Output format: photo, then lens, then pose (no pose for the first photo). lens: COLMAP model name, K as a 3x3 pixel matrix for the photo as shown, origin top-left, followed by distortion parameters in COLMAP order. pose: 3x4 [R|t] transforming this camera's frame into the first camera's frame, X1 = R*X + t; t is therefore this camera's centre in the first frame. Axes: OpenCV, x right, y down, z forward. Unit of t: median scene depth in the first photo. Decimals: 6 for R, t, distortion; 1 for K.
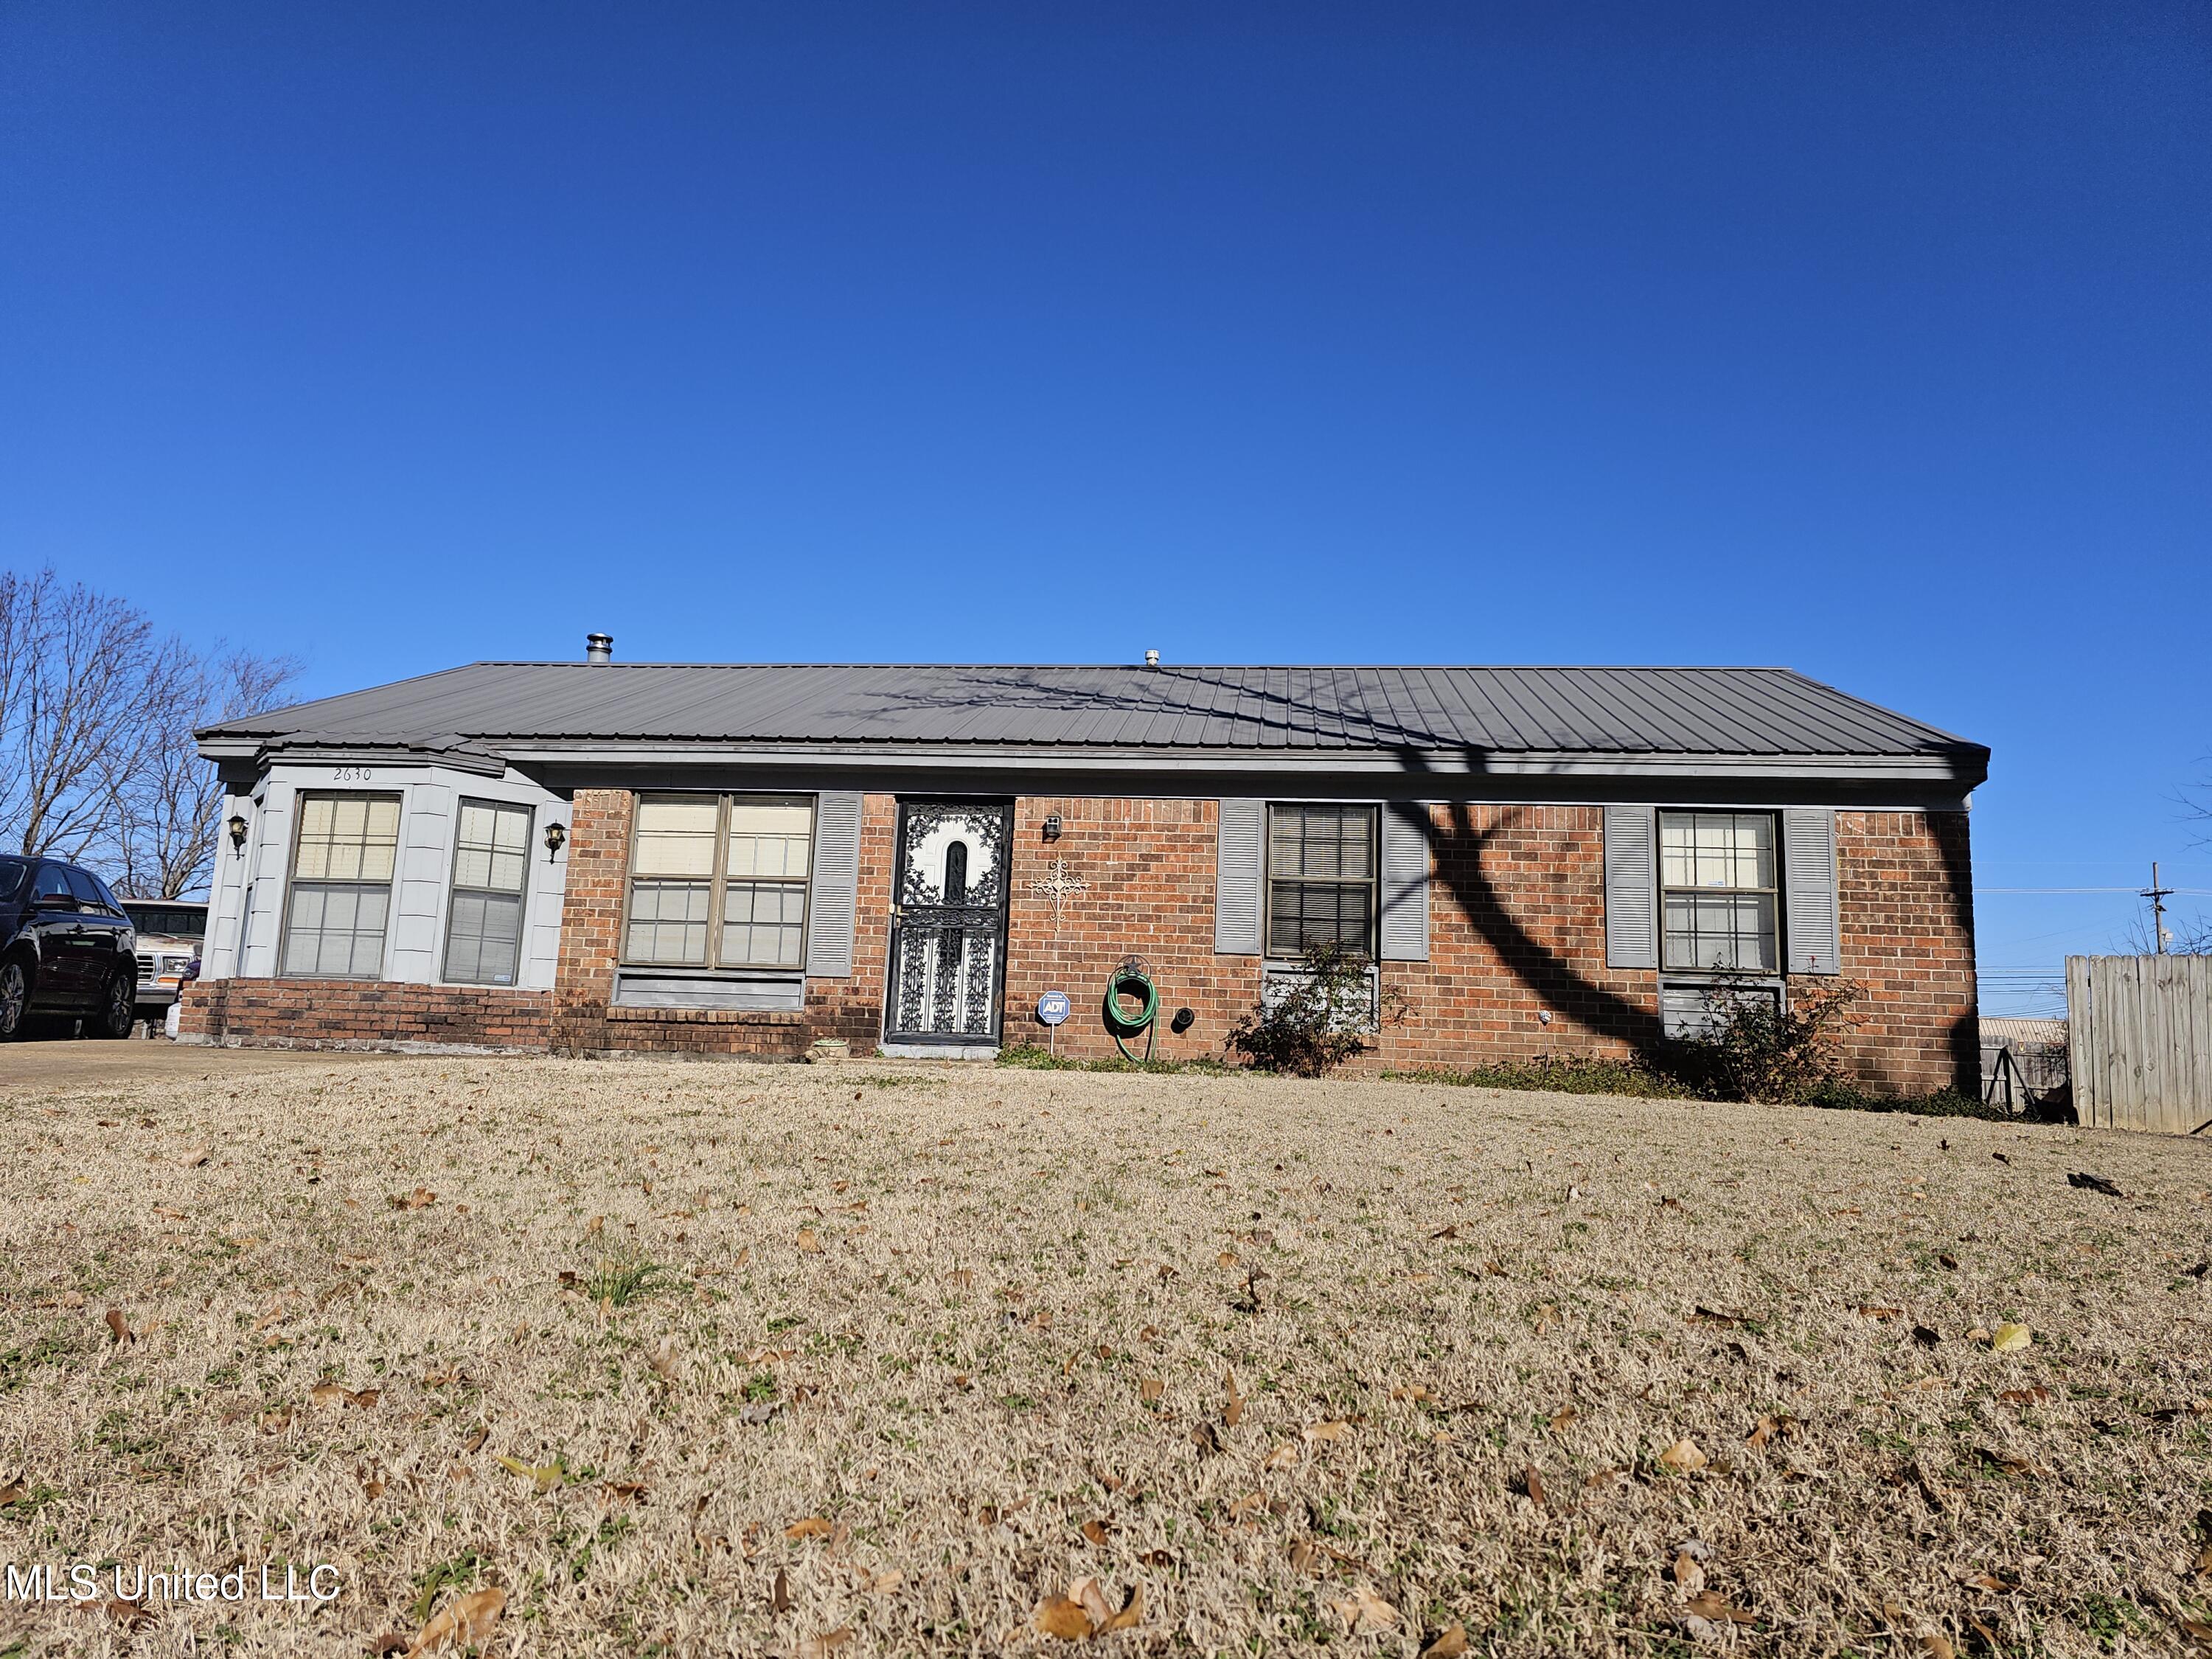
lens RADIAL K [[1478.5, 0, 1099.4], [0, 1478.5, 810.5], [0, 0, 1]] dist [0.111045, -0.152782]
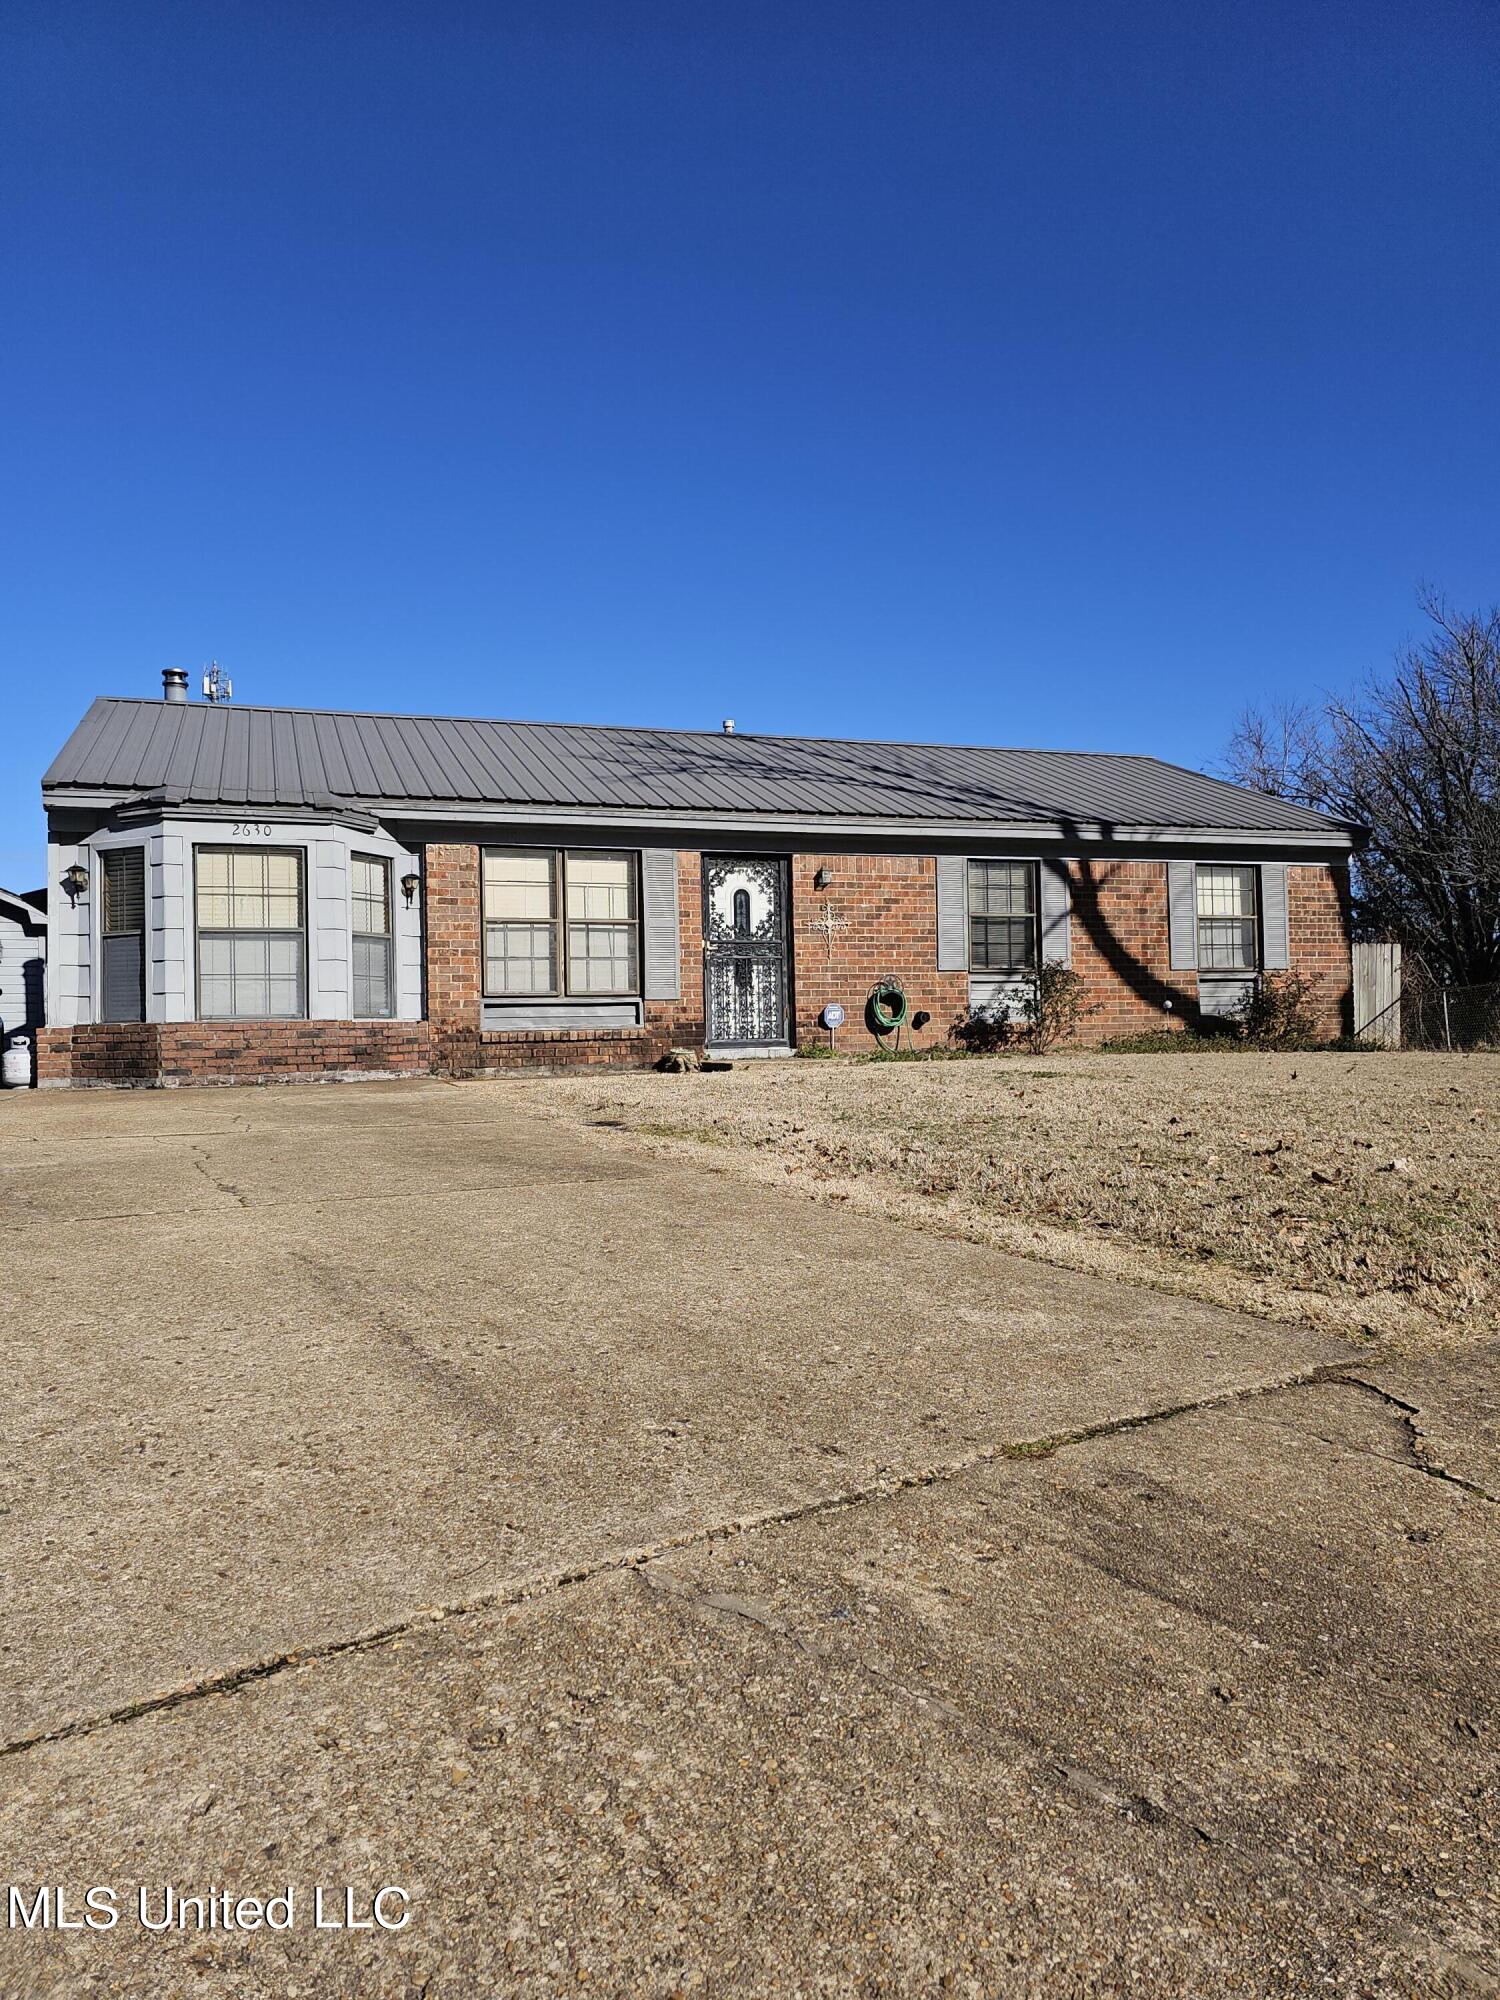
lens RADIAL K [[1336.8, 0, 750.0], [0, 1336.8, 1000.0], [0, 0, 1]] dist [0.111045, -0.152782]
pose [[0.898274, -0.044948, 0.437131, -0.614076], [-0.016450, 0.990618, 0.135665, -0.041585], [-0.439128, -0.129056, 0.889107, -0.029755]]
